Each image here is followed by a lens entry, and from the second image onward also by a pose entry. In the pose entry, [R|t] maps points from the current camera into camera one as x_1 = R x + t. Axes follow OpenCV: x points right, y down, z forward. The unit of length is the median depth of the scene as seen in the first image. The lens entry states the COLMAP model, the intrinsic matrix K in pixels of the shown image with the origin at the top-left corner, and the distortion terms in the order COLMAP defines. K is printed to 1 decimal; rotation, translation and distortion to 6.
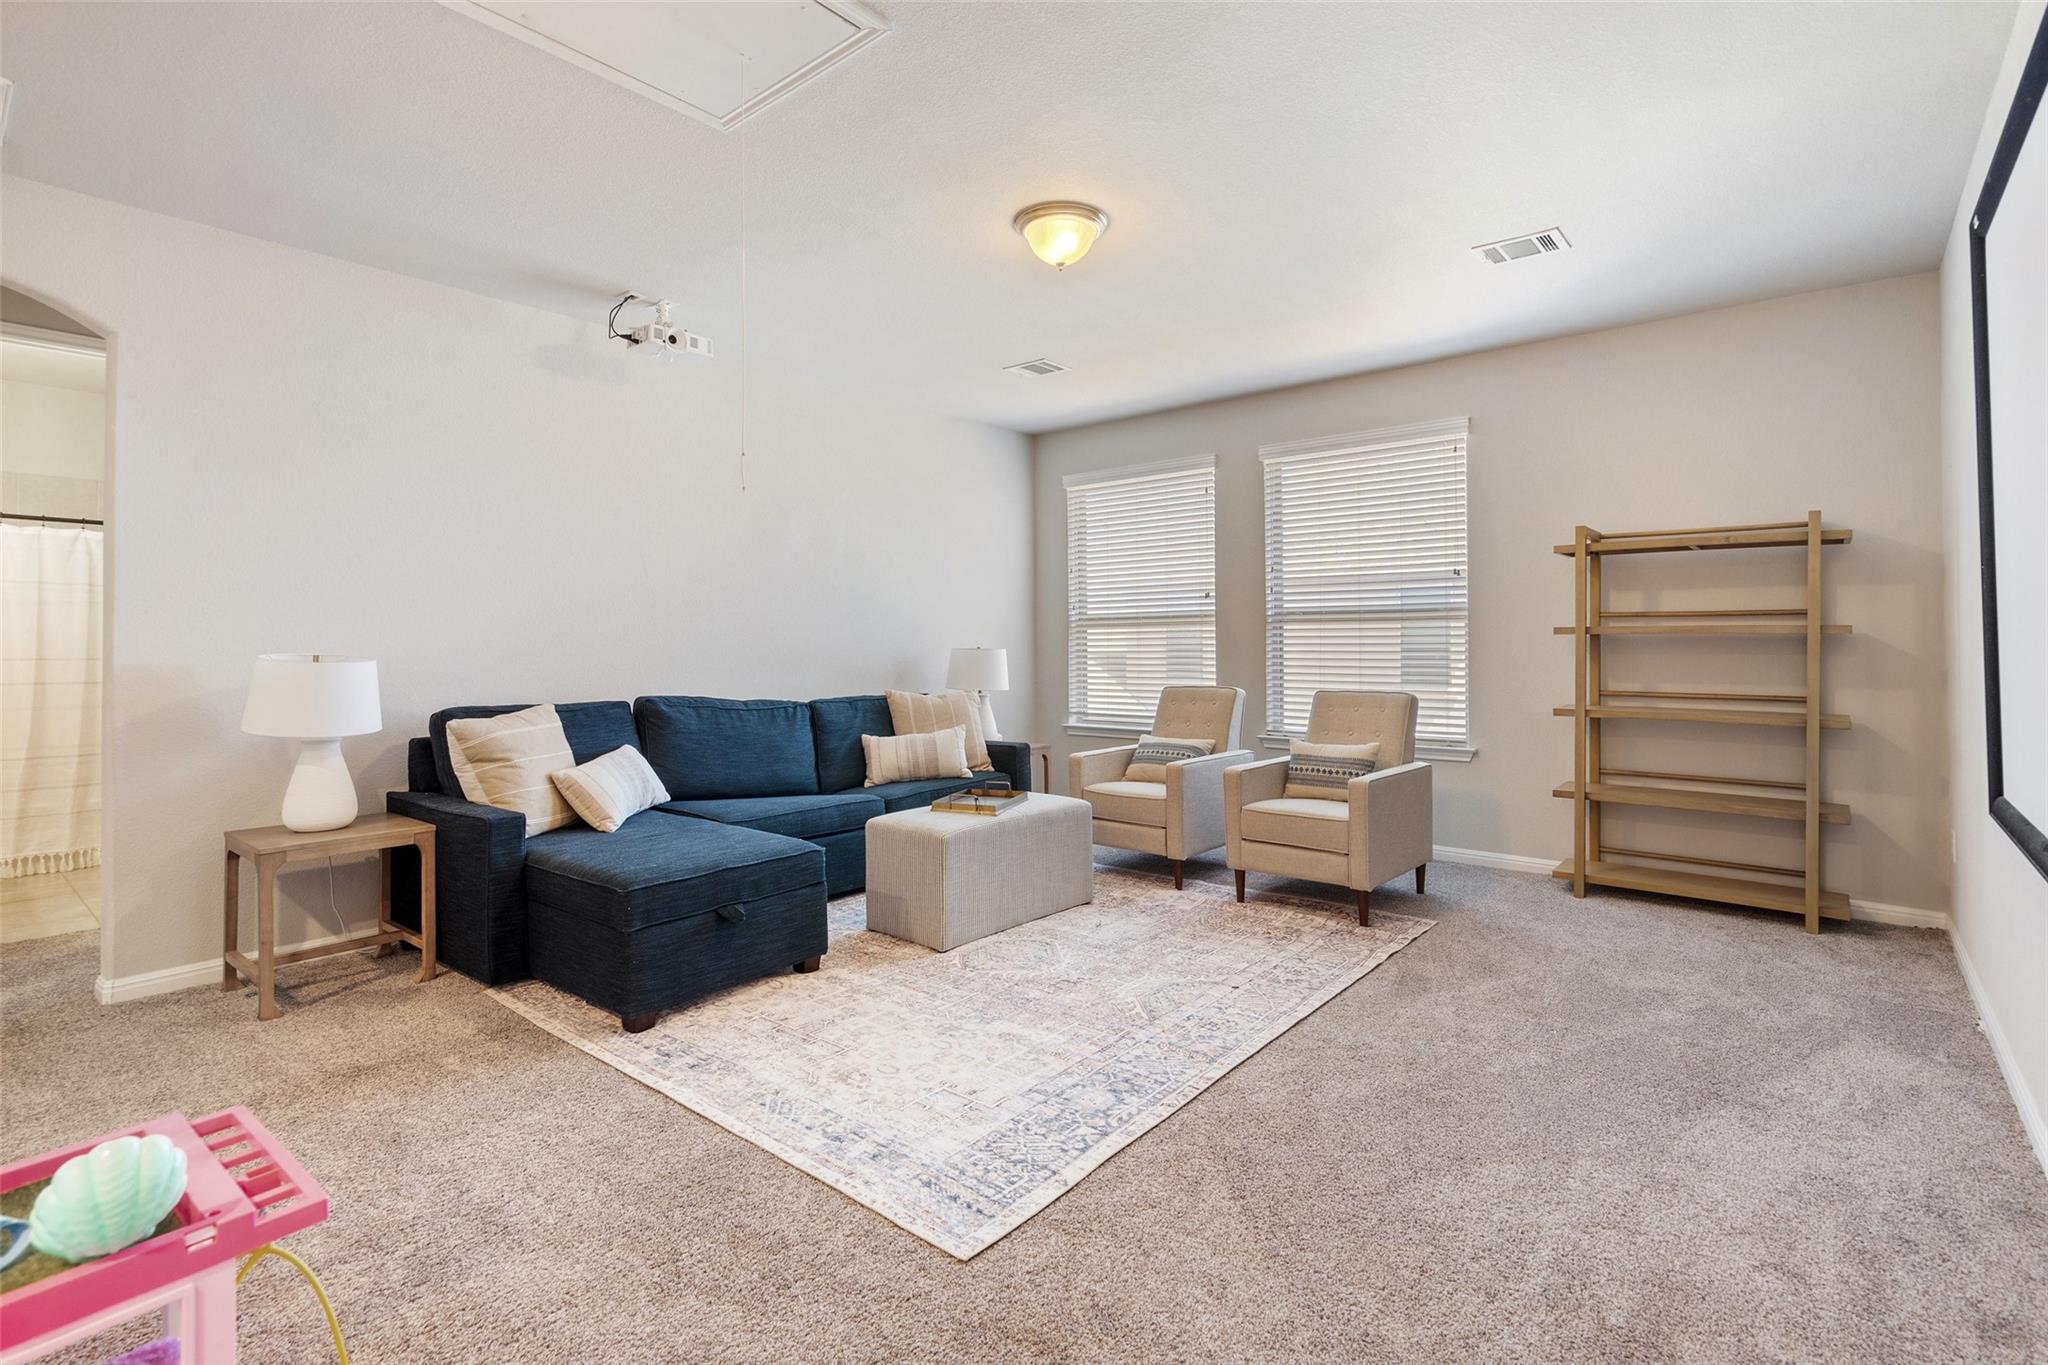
lens RADIAL K [[940.4, 0, 1032.5], [0, 940.4, 689.6], [0, 0, 1]] dist [-0.001525, 0.000771]
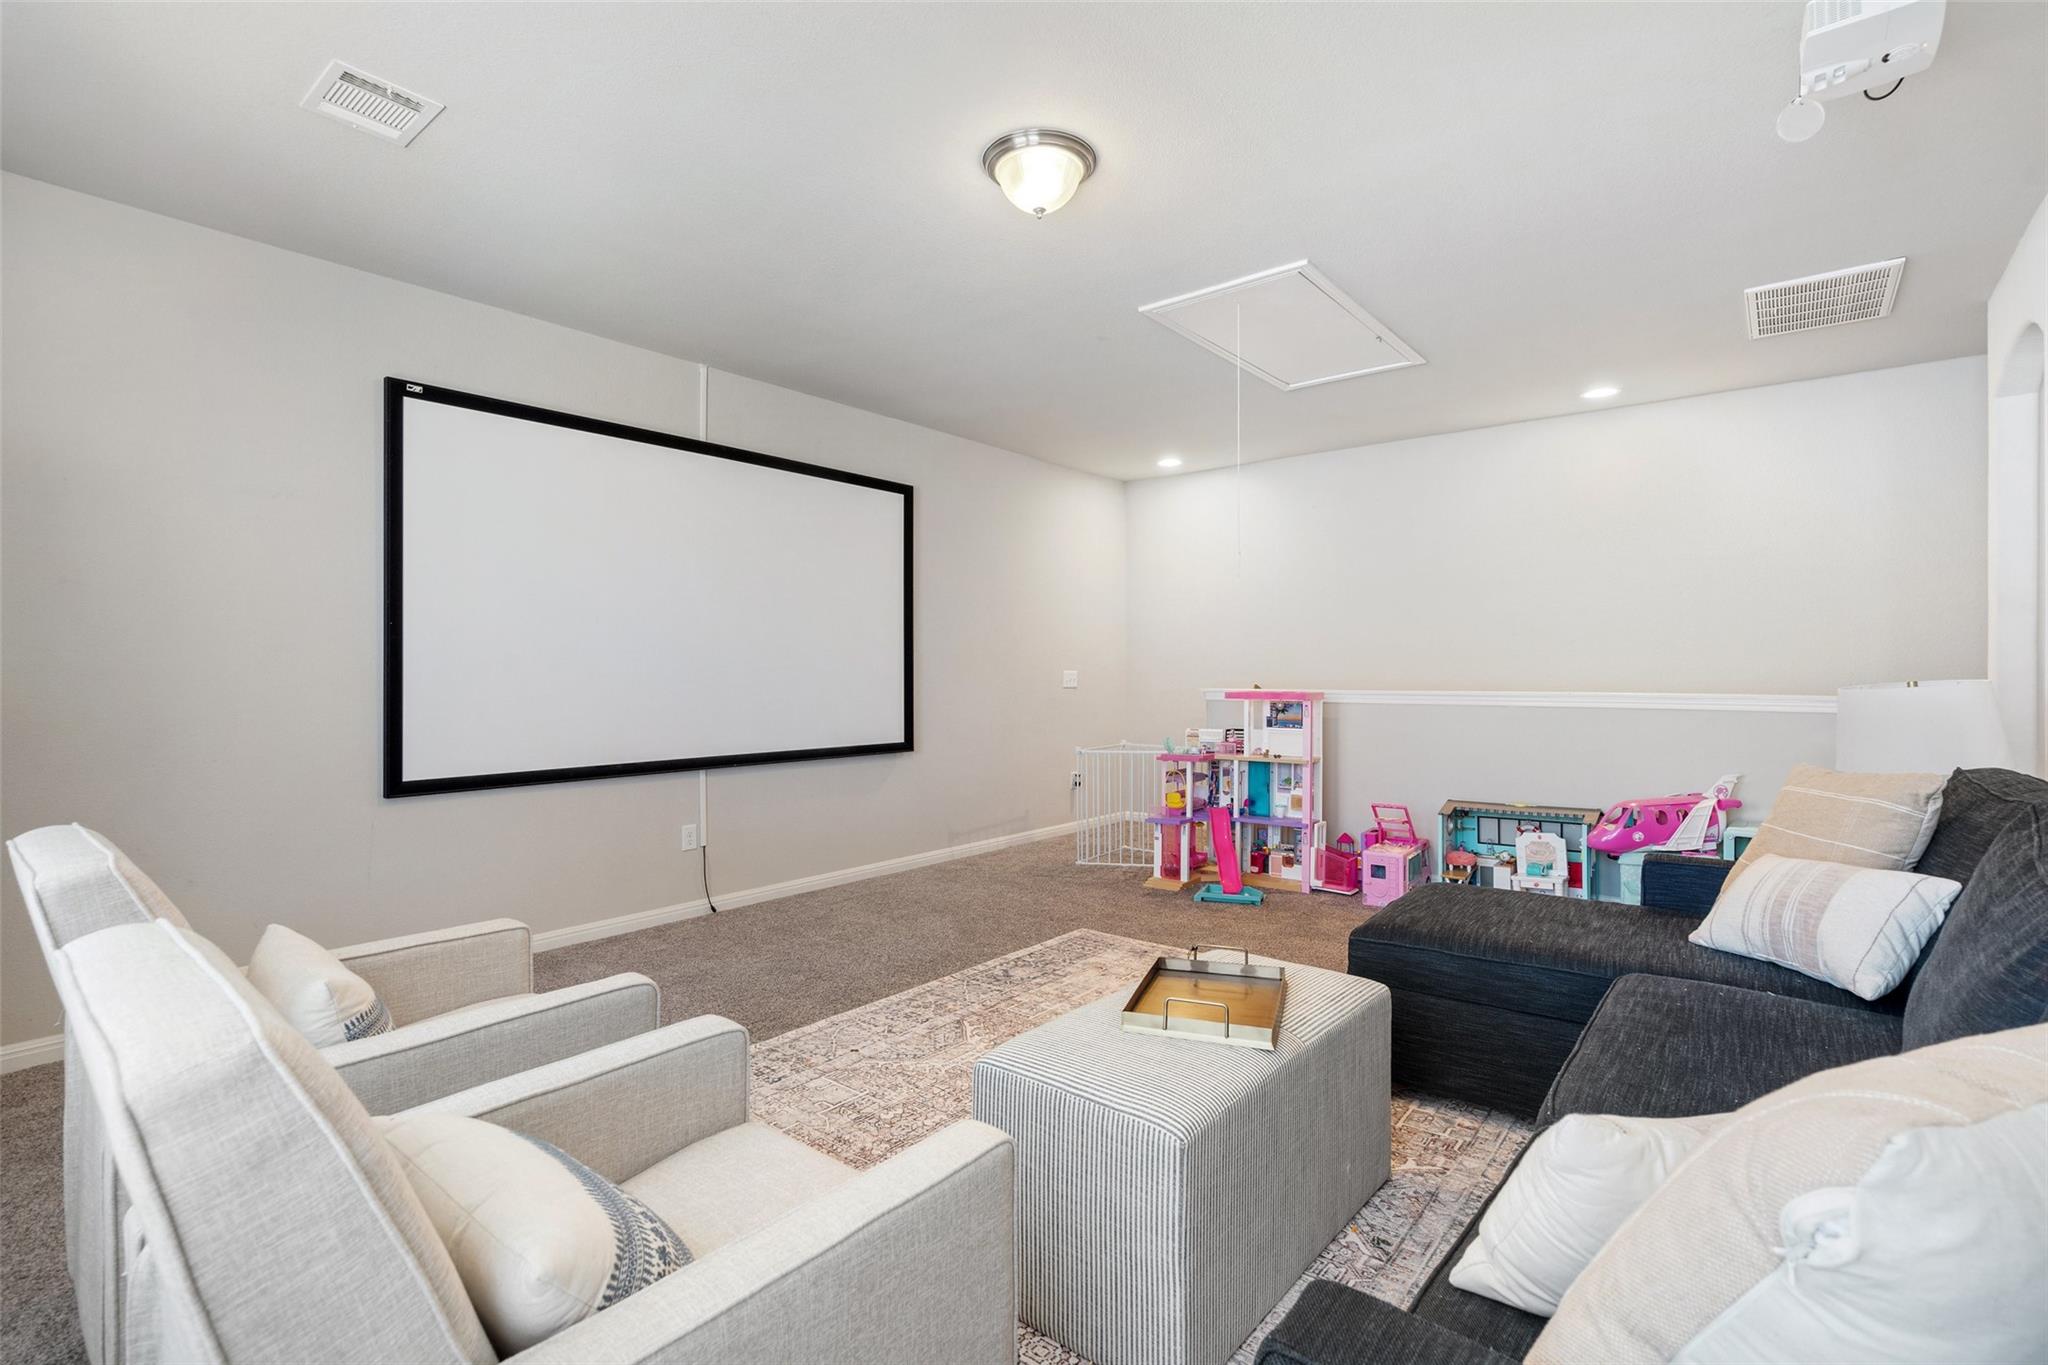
lens RADIAL K [[940.4, 0, 1032.5], [0, 940.4, 689.6], [0, 0, 1]] dist [-0.001525, 0.000771]
pose [[-0.999752, 0.007906, -0.020824, 0.068770], [0.006386, 0.997381, 0.072049, -0.115806], [0.021339, 0.071898, -0.997184, 2.213953]]
